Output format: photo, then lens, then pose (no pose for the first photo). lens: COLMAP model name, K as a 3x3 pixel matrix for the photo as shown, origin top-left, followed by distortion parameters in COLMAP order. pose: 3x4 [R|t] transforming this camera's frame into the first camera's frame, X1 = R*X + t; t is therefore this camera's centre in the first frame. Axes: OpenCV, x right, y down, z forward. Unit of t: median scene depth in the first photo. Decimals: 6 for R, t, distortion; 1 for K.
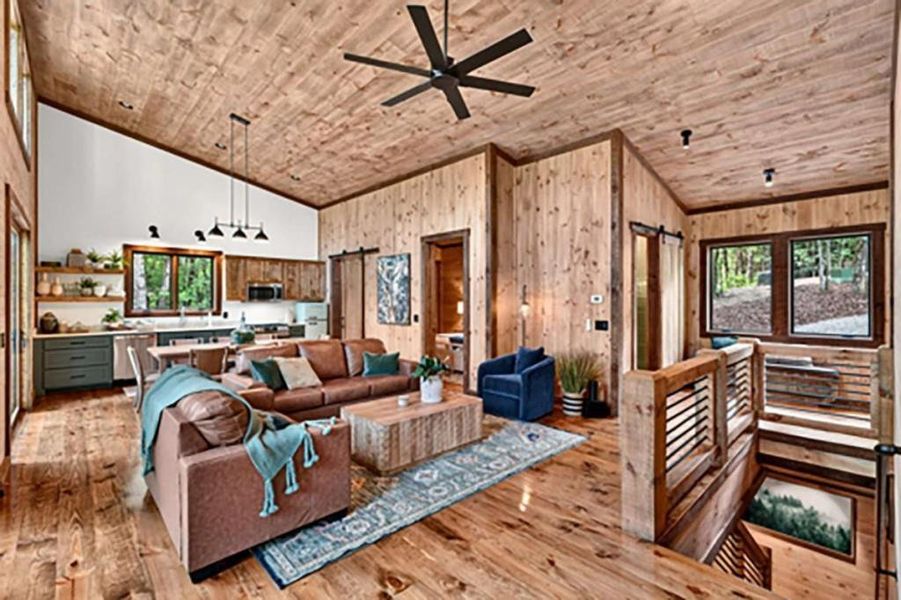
lens RADIAL K [[411.2, 0, 459.1], [0, 411.2, 299.1], [0, 0, 1]] dist [-0.001187, -0.002234]
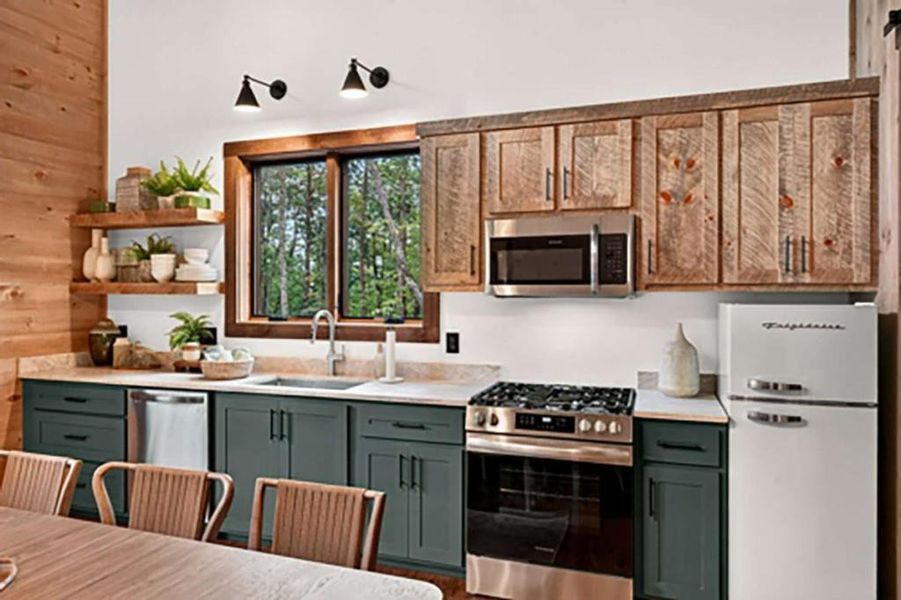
lens RADIAL K [[599.8, 0, 446.0], [0, 599.8, 296.7], [0, 0, 1]] dist [0.003090, 0.003850]
pose [[0.451095, 0.005680, -0.892458, -0.236939], [-0.001364, 0.999983, 0.005675, 0.005149], [0.892475, -0.001343, 0.451095, 0.963862]]
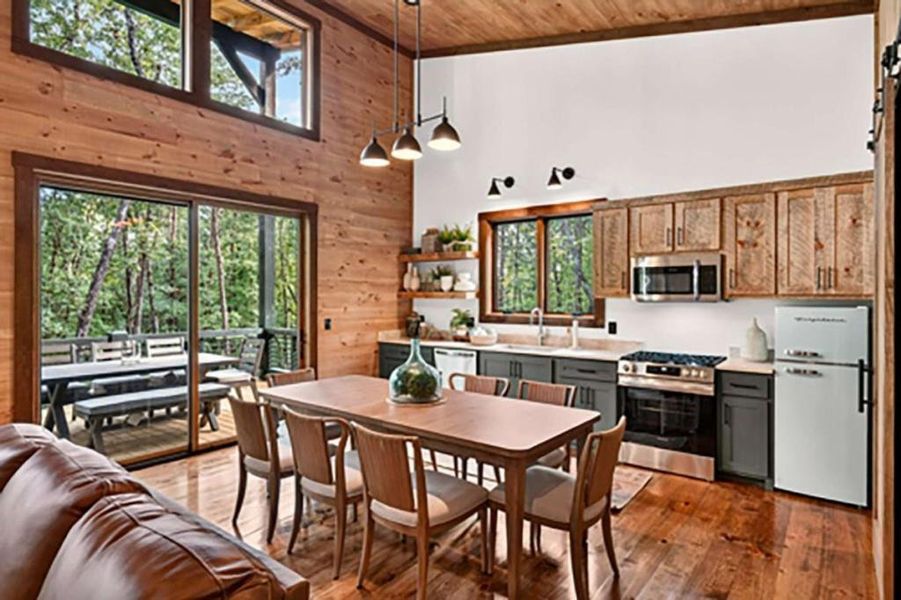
lens RADIAL K [[493.7, 0, 453.6], [0, 493.7, 295.0], [0, 0, 1]] dist [-0.008222, 0.012323]
pose [[0.147270, 0.002665, -0.989093, -0.022188], [-0.001053, 0.999996, 0.002537, -0.001602], [0.989096, 0.000667, 0.147272, 0.868415]]
